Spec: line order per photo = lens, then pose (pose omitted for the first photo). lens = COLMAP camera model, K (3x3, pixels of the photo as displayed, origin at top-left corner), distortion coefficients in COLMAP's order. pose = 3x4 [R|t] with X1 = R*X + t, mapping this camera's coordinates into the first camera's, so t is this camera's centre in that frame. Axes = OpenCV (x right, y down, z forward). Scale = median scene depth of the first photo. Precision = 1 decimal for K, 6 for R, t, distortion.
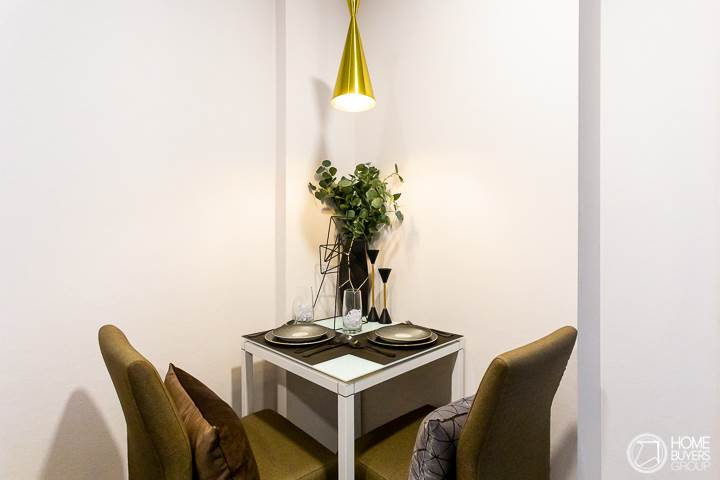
lens RADIAL K [[366.7, 0, 357.7], [0, 366.7, 243.7], [0, 0, 1]] dist [-0.000803, 0.000318]
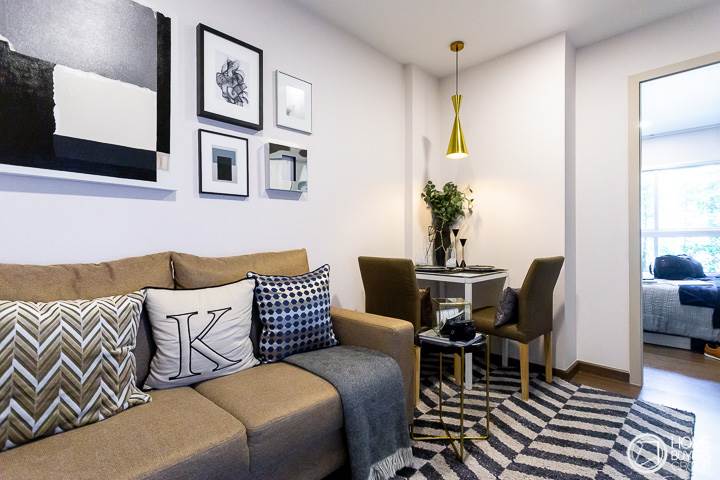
lens RADIAL K [[345.7, 0, 361.7], [0, 345.7, 238.9], [0, 0, 1]] dist [0.001665, -0.000033]
pose [[0.999994, 0.001026, 0.003282, -0.465738], [-0.000995, 0.999954, -0.009512, 0.089147], [-0.003292, 0.009508, 0.999949, -0.799199]]
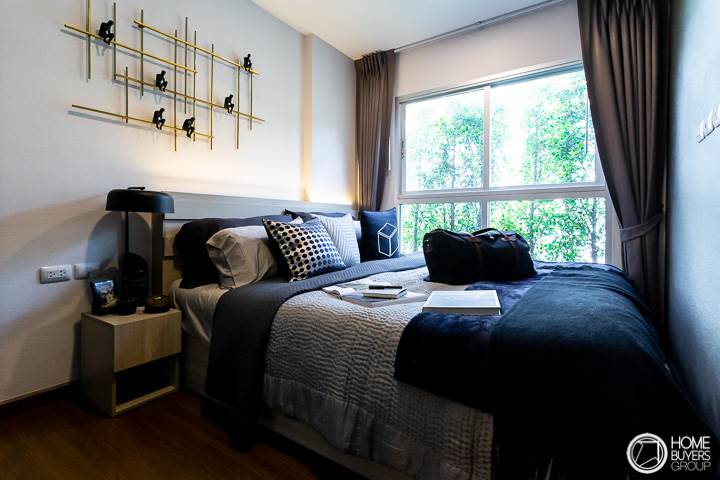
lens RADIAL K [[360.4, 0, 344.3], [0, 360.4, 223.4], [0, 0, 1]] dist [0.000463, 0.000302]
pose [[0.987806, 0.007143, 0.155526, 1.156901], [-0.007921, 0.999959, 0.004385, 0.155856], [-0.155488, -0.005563, 0.987822, 0.536769]]
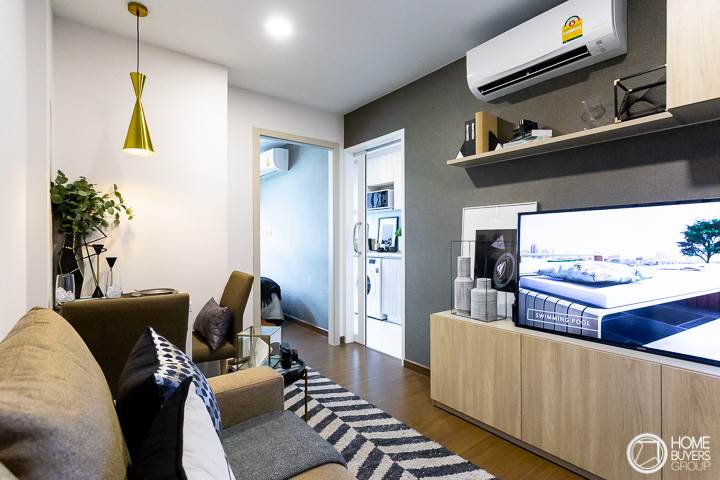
lens RADIAL K [[347.6, 0, 360.0], [0, 347.6, 240.0], [0, 0, 1]] dist [0.002907, 0.000303]
pose [[0.124289, 0.001368, 0.992245, -1.170280], [0.004939, 0.999986, -0.001997, 0.008074], [-0.992234, 0.005148, 0.124280, -0.124178]]
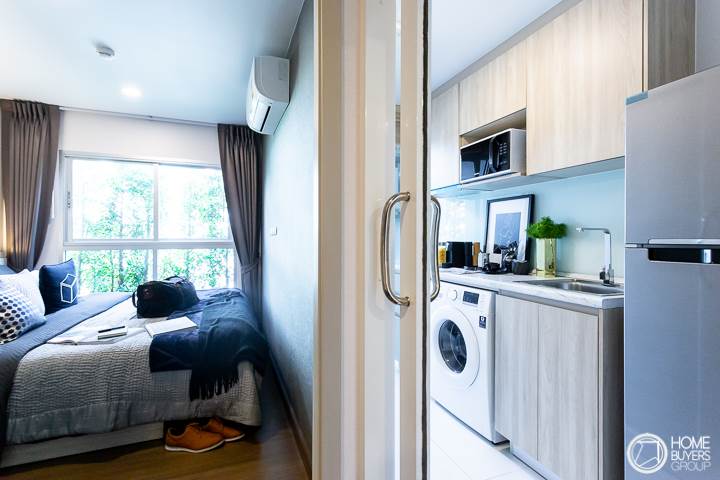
lens RADIAL K [[347.6, 0, 360.0], [0, 347.6, 240.0], [0, 0, 1]] dist [0.002907, 0.000303]
pose [[0.408097, -0.002496, 0.912935, 0.548445], [0.001257, 0.999997, 0.002173, -0.028637], [-0.912938, 0.000261, 0.408099, -0.000745]]
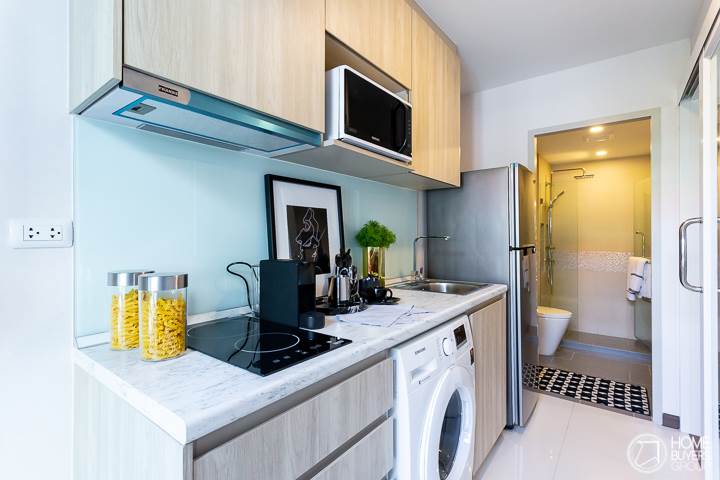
lens RADIAL K [[345.7, 0, 361.7], [0, 345.7, 238.9], [0, 0, 1]] dist [0.001665, -0.000033]
pose [[-0.991682, 0.005829, -0.128580, 2.332325], [0.004482, 0.999932, 0.010765, -0.070918], [0.128634, 0.010099, -0.991641, 1.053528]]
